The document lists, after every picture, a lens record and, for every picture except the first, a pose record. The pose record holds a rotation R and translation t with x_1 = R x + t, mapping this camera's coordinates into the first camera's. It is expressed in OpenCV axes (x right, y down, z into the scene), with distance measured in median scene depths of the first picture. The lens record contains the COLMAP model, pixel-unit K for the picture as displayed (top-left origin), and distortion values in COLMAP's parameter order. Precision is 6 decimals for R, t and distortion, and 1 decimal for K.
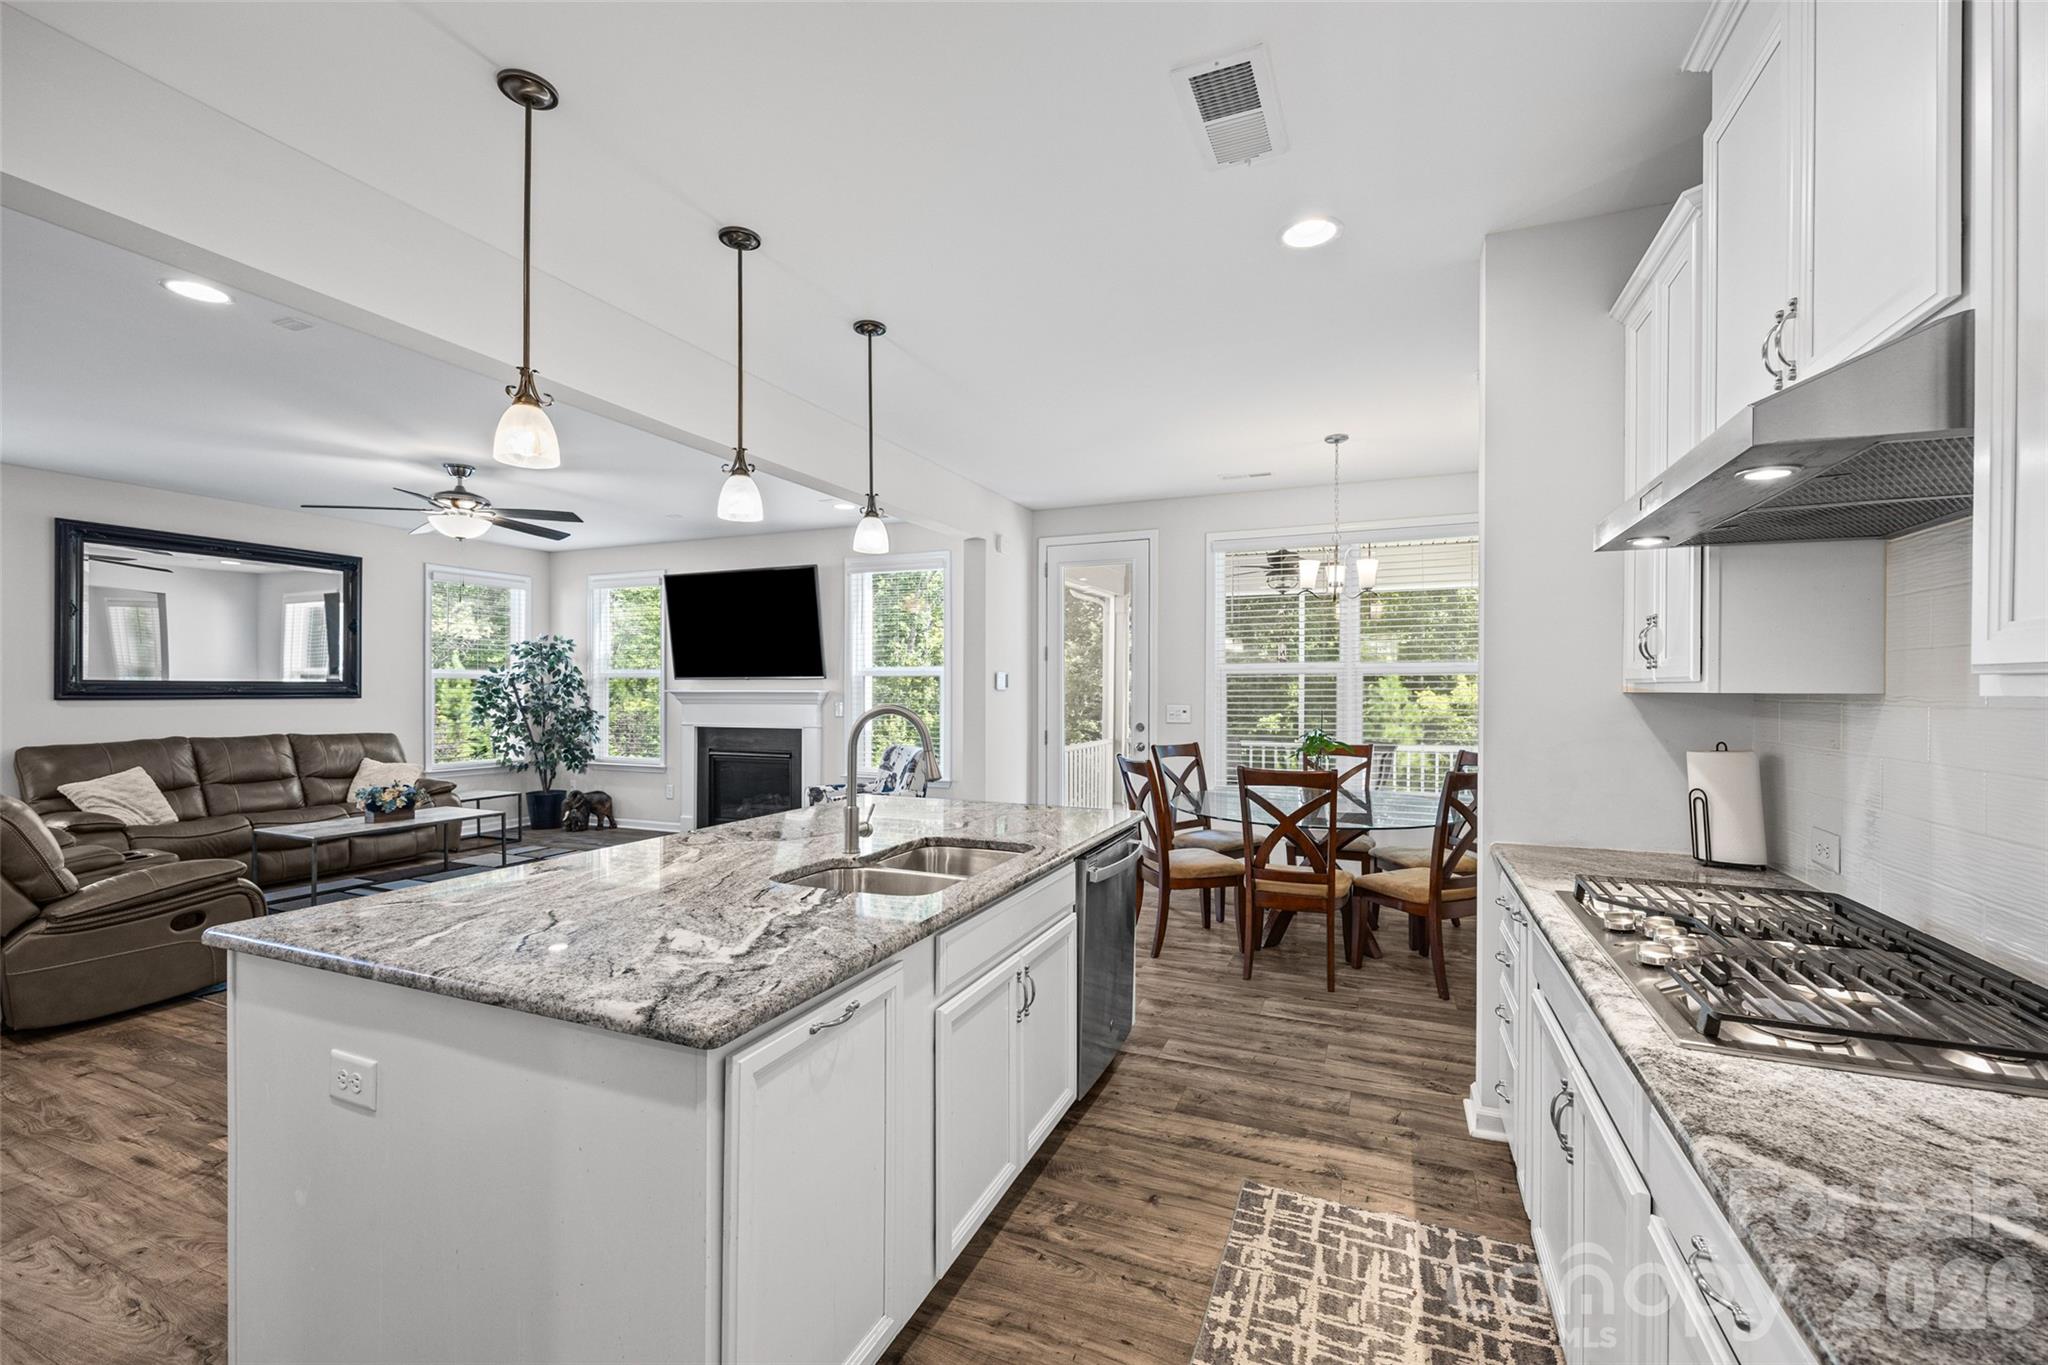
lens RADIAL K [[832.6, 0, 1010.1], [0, 832.6, 691.0], [0, 0, 1]] dist [0.000953, 0.000114]
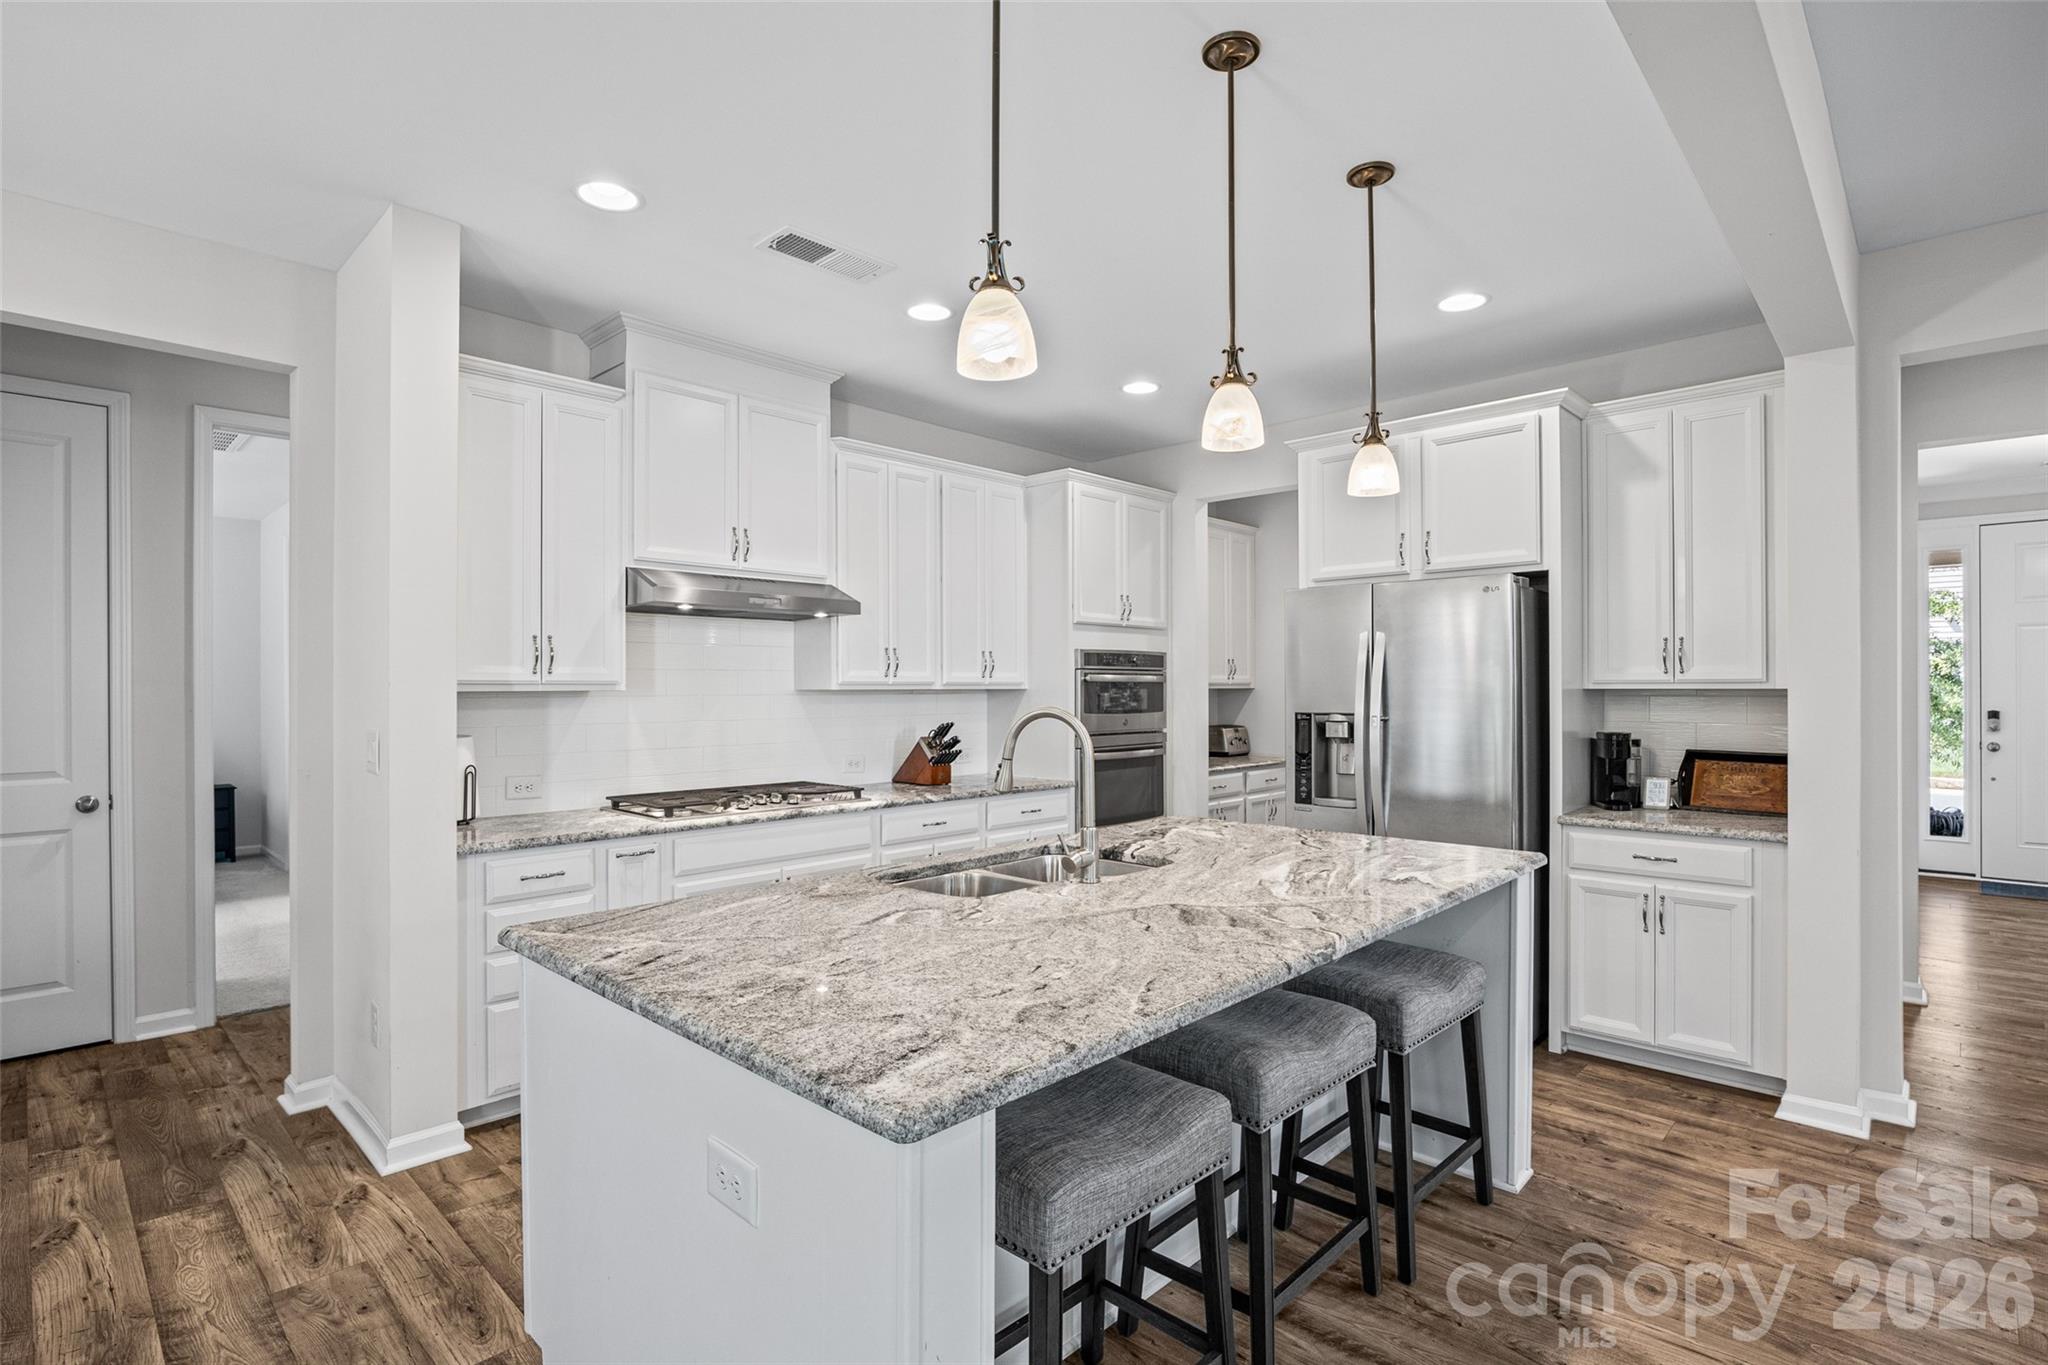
lens RADIAL K [[984.2, 0, 1039.2], [0, 984.2, 682.7], [0, 0, 1]] dist [-0.013891, 0.000252]
pose [[-0.941911, 0.002568, 0.335852, -0.182025], [0.001062, 0.999989, -0.004666, -0.002188], [-0.335860, -0.004038, -0.941903, 0.743888]]
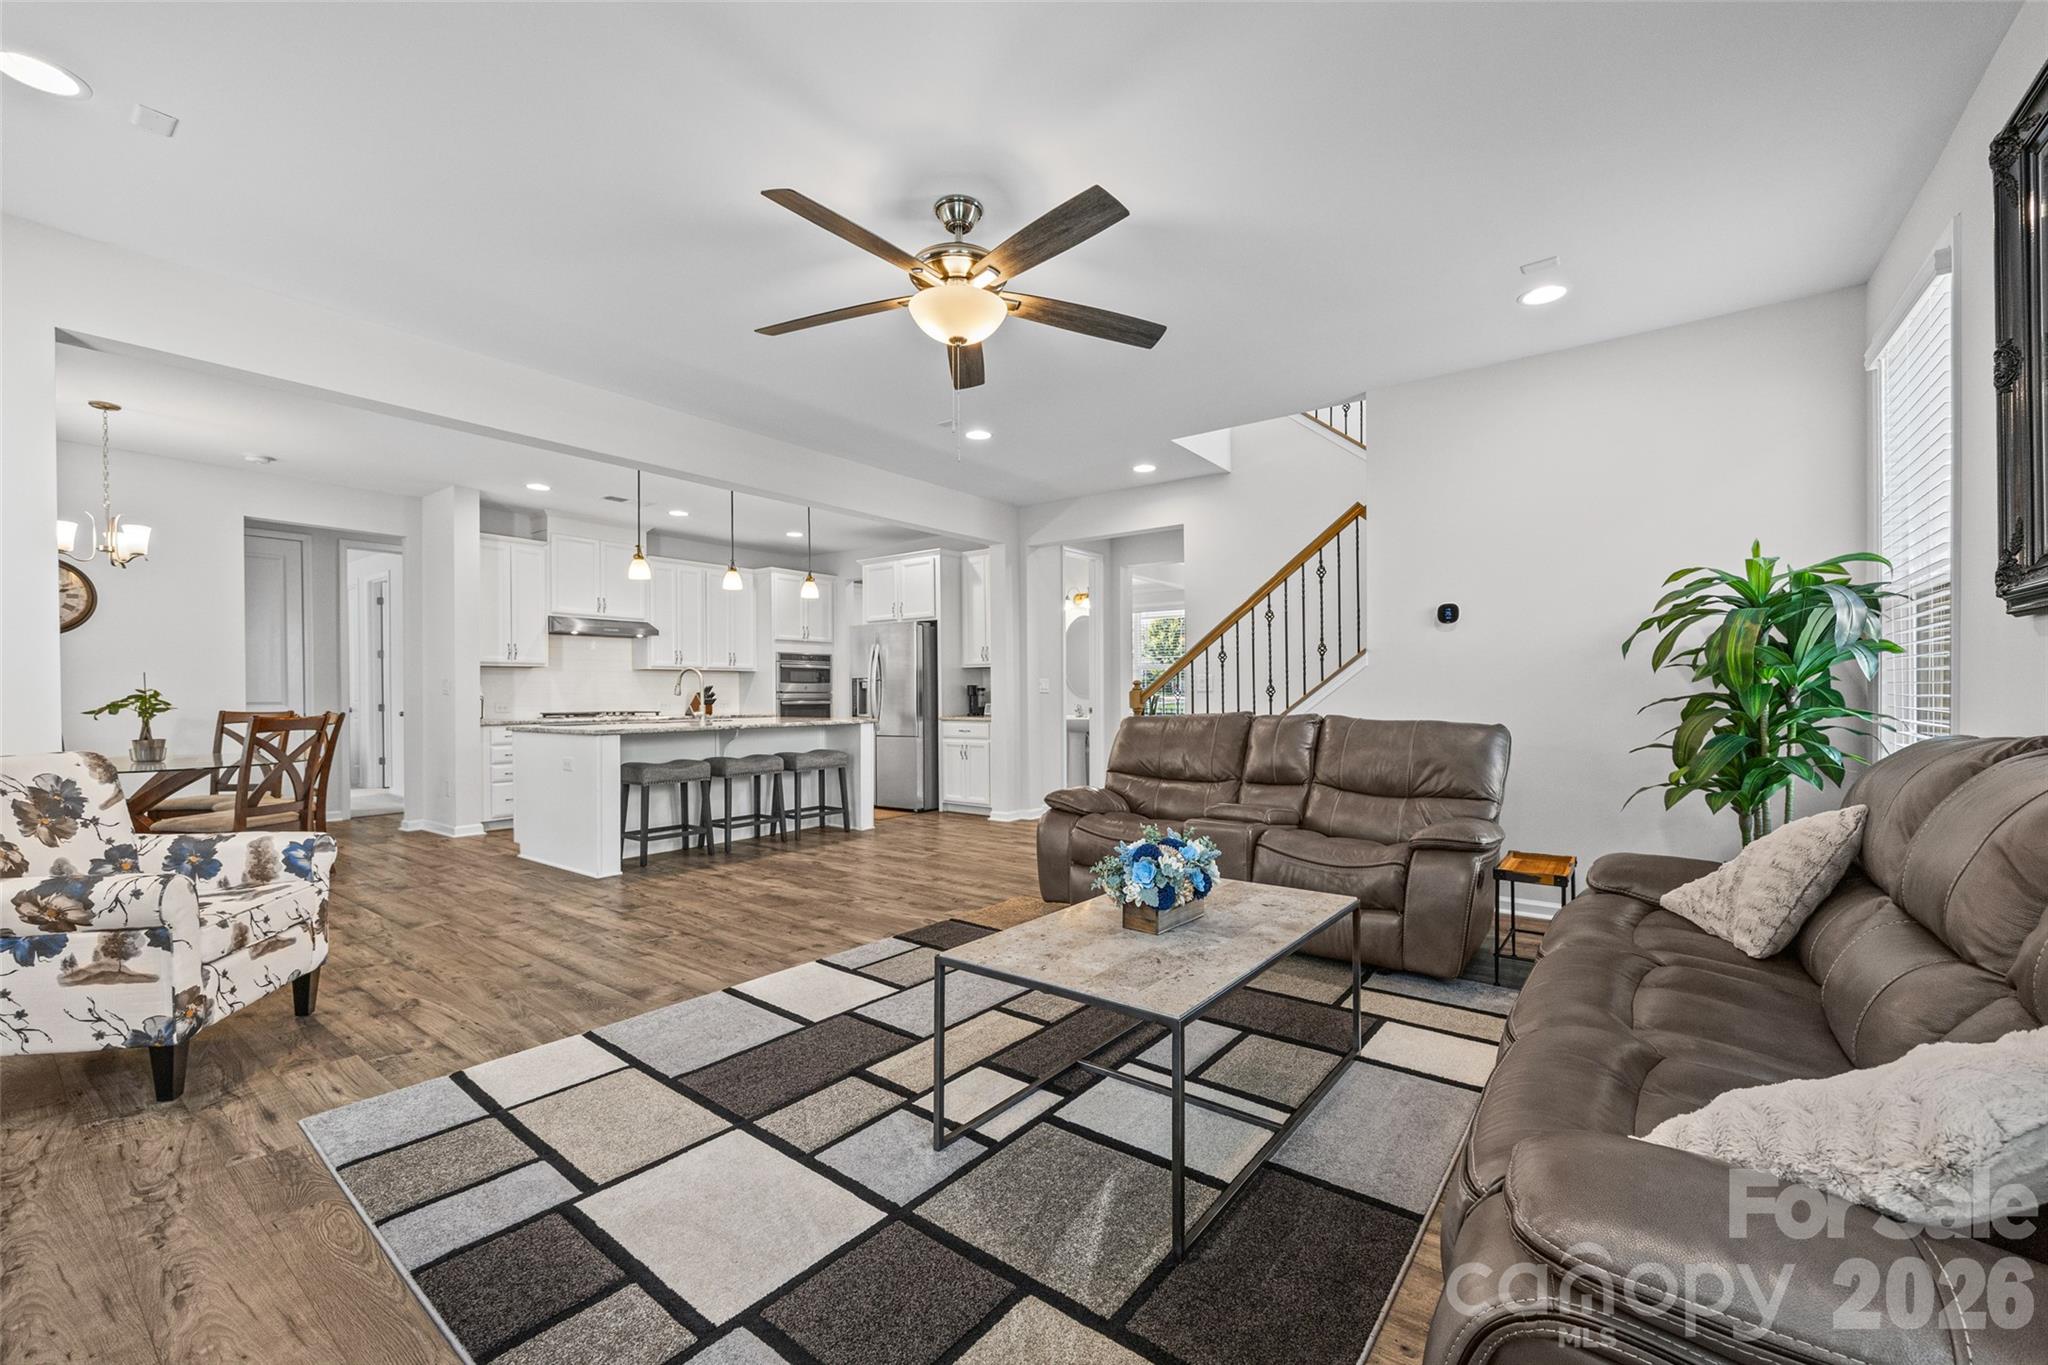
lens RADIAL K [[832.6, 0, 1023.2], [0, 832.6, 691.2], [0, 0, 1]] dist [0.000953, 0.000114]
pose [[-0.973057, 0.003036, 0.230546, -0.691200], [0.003116, 0.999995, -0.000014, 0.036264], [-0.230545, 0.000705, -0.973061, 1.280809]]
